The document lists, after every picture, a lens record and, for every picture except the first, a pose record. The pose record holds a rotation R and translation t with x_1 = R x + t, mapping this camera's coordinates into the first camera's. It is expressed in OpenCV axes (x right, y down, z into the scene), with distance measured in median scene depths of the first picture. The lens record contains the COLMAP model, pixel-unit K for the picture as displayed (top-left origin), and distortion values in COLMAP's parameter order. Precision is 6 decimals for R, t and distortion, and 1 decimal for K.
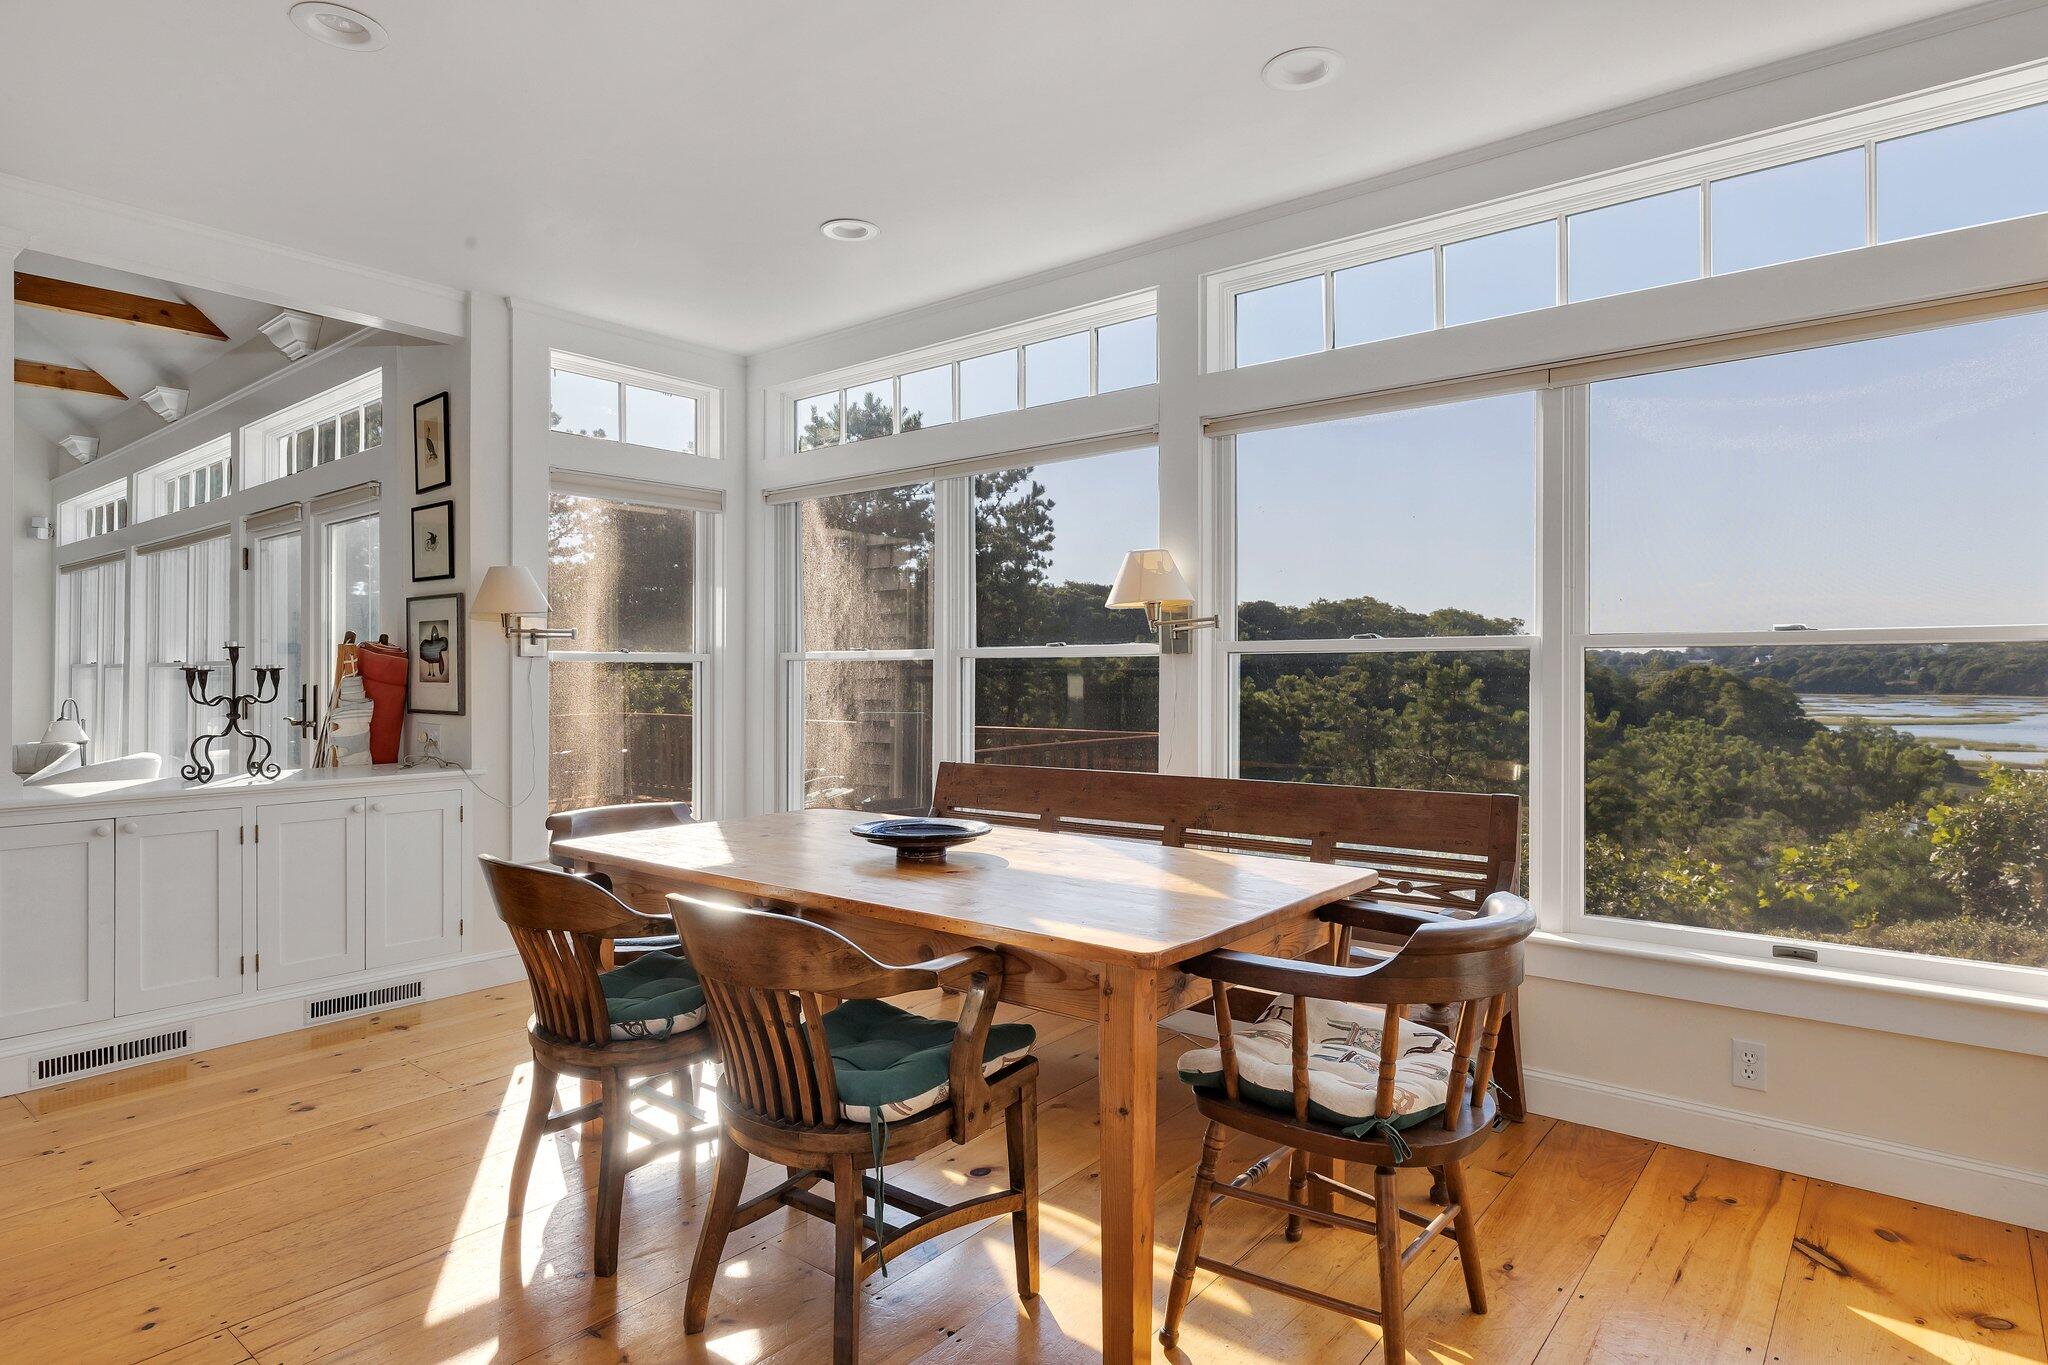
lens RADIAL K [[1113.2, 0, 1024.9], [0, 1113.2, 677.6], [0, 0, 1]] dist [0.000268, -0.000160]
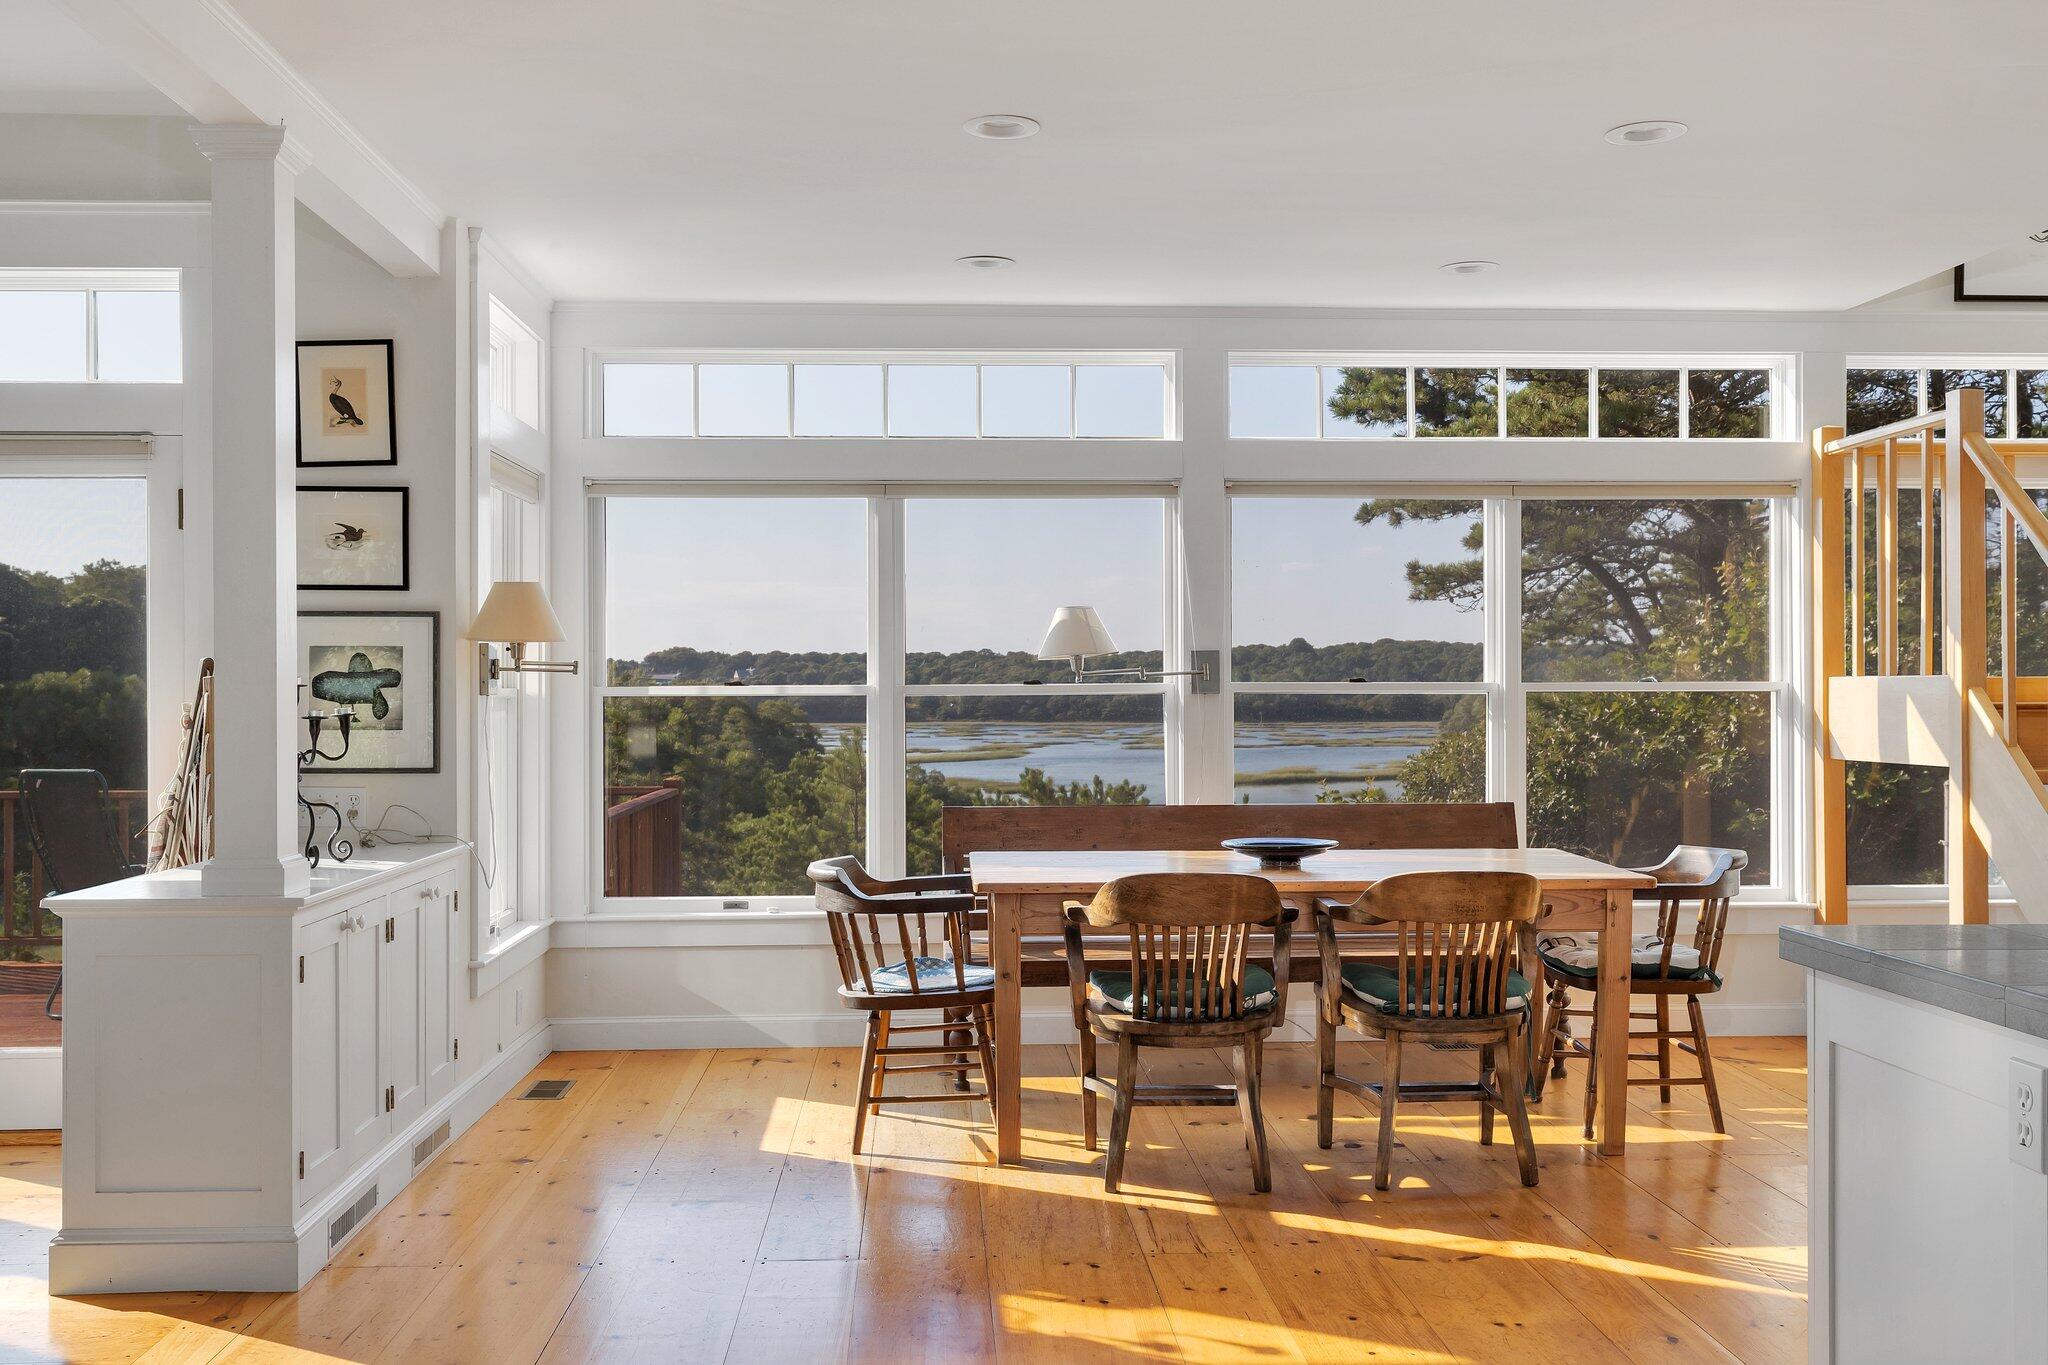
lens RADIAL K [[1956.7, 0, 1019.2], [0, 1956.7, 683.5], [0, 0, 1]] dist [-0.049725, 0.000000]
pose [[0.751759, 0.000192, 0.659438, -0.787165], [0.006367, 0.999951, -0.007549, -0.016494], [-0.659407, 0.009874, 0.751721, -0.723851]]
